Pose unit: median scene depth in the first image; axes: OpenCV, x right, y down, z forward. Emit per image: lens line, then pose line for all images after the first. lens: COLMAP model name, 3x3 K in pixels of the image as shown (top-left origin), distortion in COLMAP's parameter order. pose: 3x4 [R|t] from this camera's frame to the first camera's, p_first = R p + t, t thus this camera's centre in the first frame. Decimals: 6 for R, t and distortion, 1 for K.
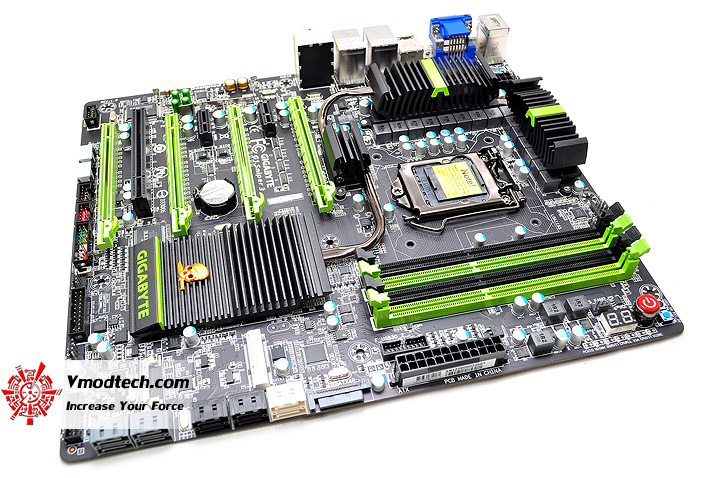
lens RADIAL K [[640.2, 0, 360.0], [0, 640.2, 239.0], [0, 0, 1]] dist [-0.065705, 0.000944]
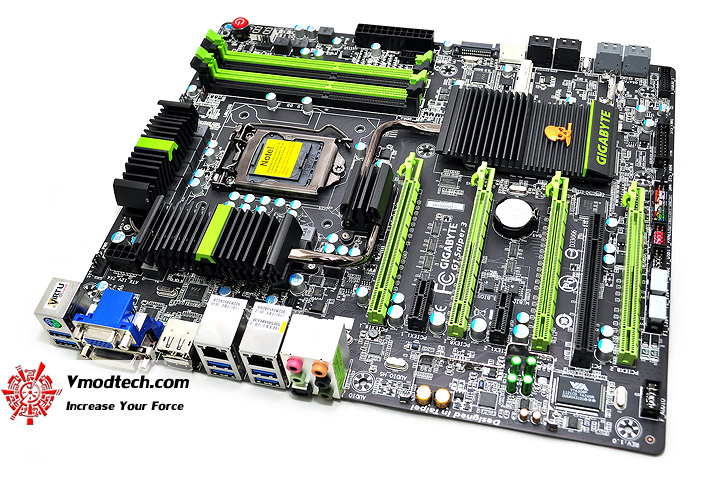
lens RADIAL K [[838.4, 0, 360.0], [0, 838.4, 239.0], [0, 0, 1]] dist [-0.021297, -0.030816]
pose [[-0.885472, -0.326106, 0.331051, -0.505059], [0.390729, -0.136863, 0.910274, -1.460145], [-0.251537, 0.935374, 0.248607, 0.901154]]
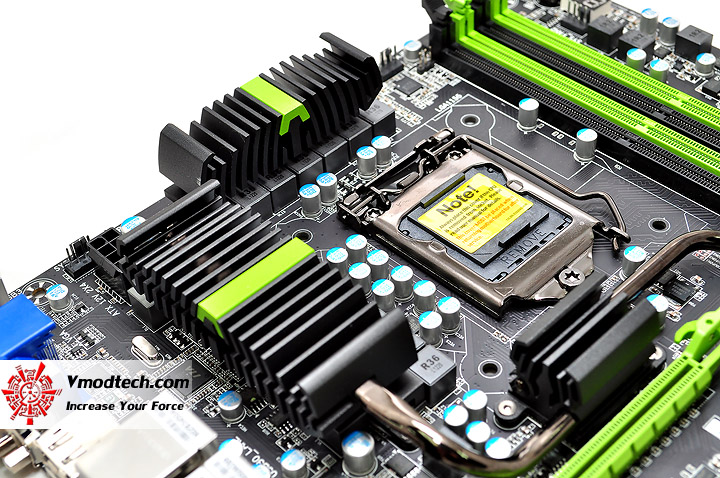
lens RADIAL K [[1161.8, 0, 360.0], [0, 1161.8, 239.0], [0, 0, 1]] dist [0.018851, -0.027236]
pose [[-0.508529, -0.583699, 0.633003, -0.459401], [0.680313, 0.178262, 0.710913, -0.938536], [-0.527800, 0.792160, 0.306447, 0.927393]]
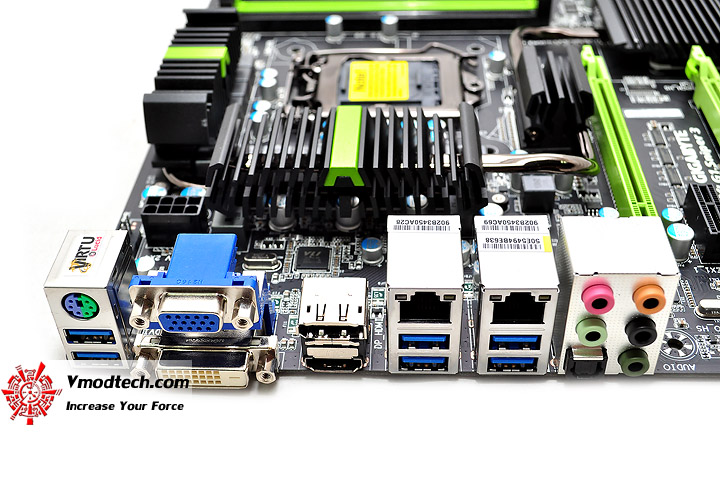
lens RADIAL K [[873.0, 0, 360.0], [0, 873.0, 239.0], [0, 0, 1]] dist [-0.002650, 0.005032]
pose [[-0.962109, -0.161472, 0.219710, -0.056819], [0.215800, 0.041590, 0.975552, -1.114146], [-0.166662, 0.986001, -0.005169, 1.373276]]
